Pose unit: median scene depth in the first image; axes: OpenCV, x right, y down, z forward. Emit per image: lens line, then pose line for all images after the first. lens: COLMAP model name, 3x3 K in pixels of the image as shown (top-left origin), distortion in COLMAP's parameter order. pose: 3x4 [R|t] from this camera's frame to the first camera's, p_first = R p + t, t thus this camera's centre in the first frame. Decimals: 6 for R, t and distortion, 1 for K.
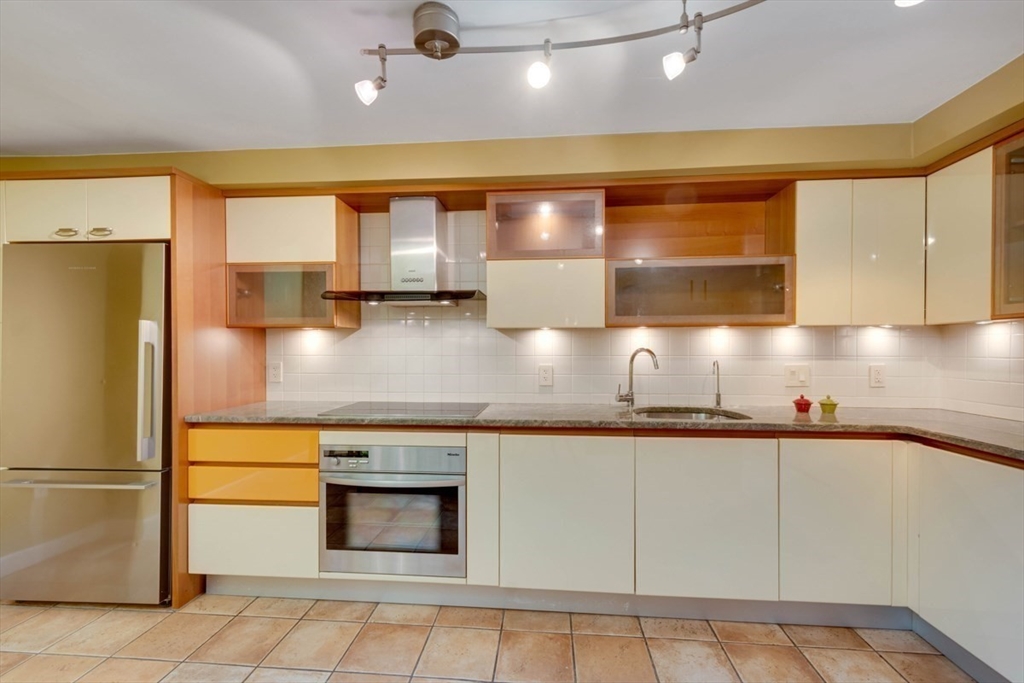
lens RADIAL K [[453.8, 0, 515.4], [0, 453.8, 352.6], [0, 0, 1]] dist [0.010011, -0.000096]
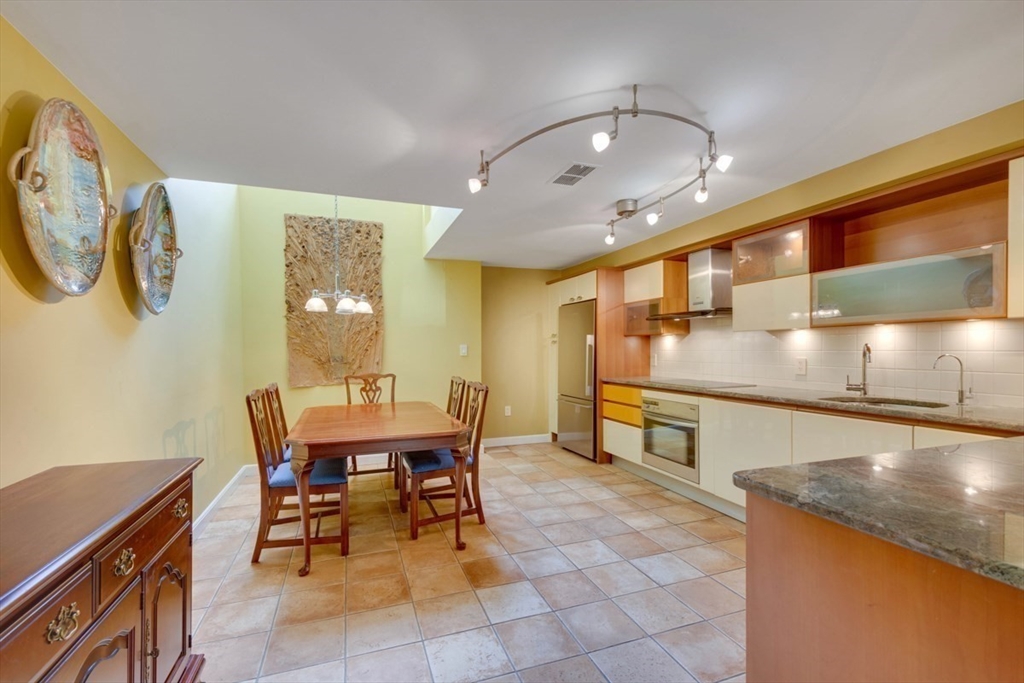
lens RADIAL K [[445.6, 0, 507.7], [0, 445.6, 352.8], [0, 0, 1]] dist [0.013425, -0.000243]
pose [[0.417421, 0.005110, -0.908699, 1.011328], [0.002115, 0.999976, 0.006595, 0.003455], [0.908711, -0.004674, 0.417400, -0.293080]]
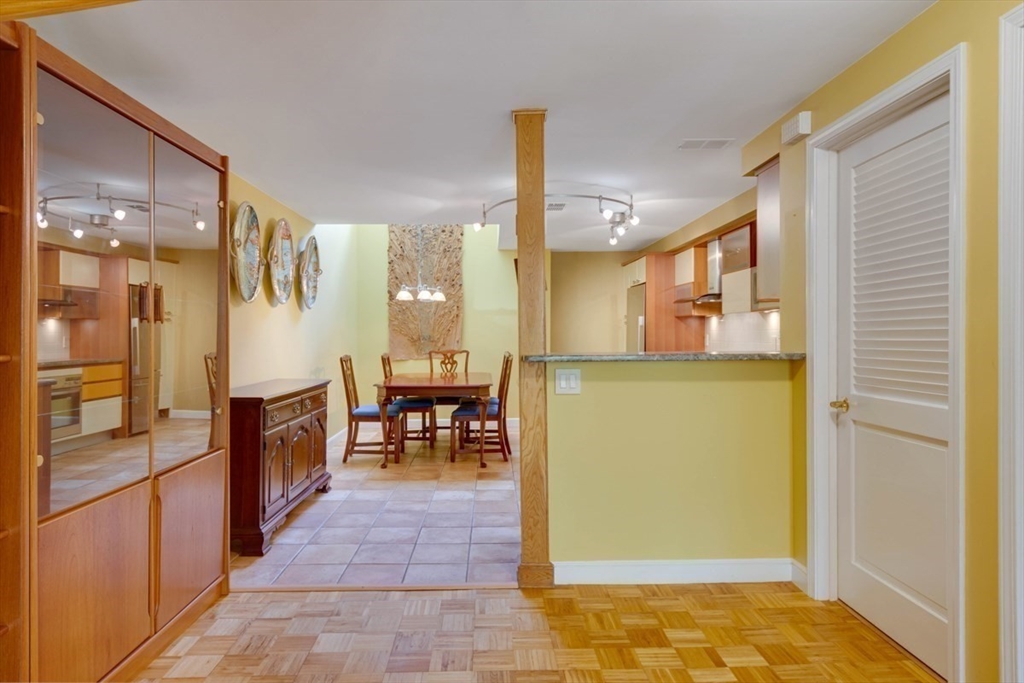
lens RADIAL K [[611.4, 0, 497.6], [0, 611.4, 319.1], [0, 0, 1]] dist [0.000530, -0.000118]
pose [[0.099198, -0.023509, -0.994790, 2.273646], [-0.000022, 0.999721, -0.023627, 0.021036], [0.995068, 0.002366, 0.099170, -0.084108]]
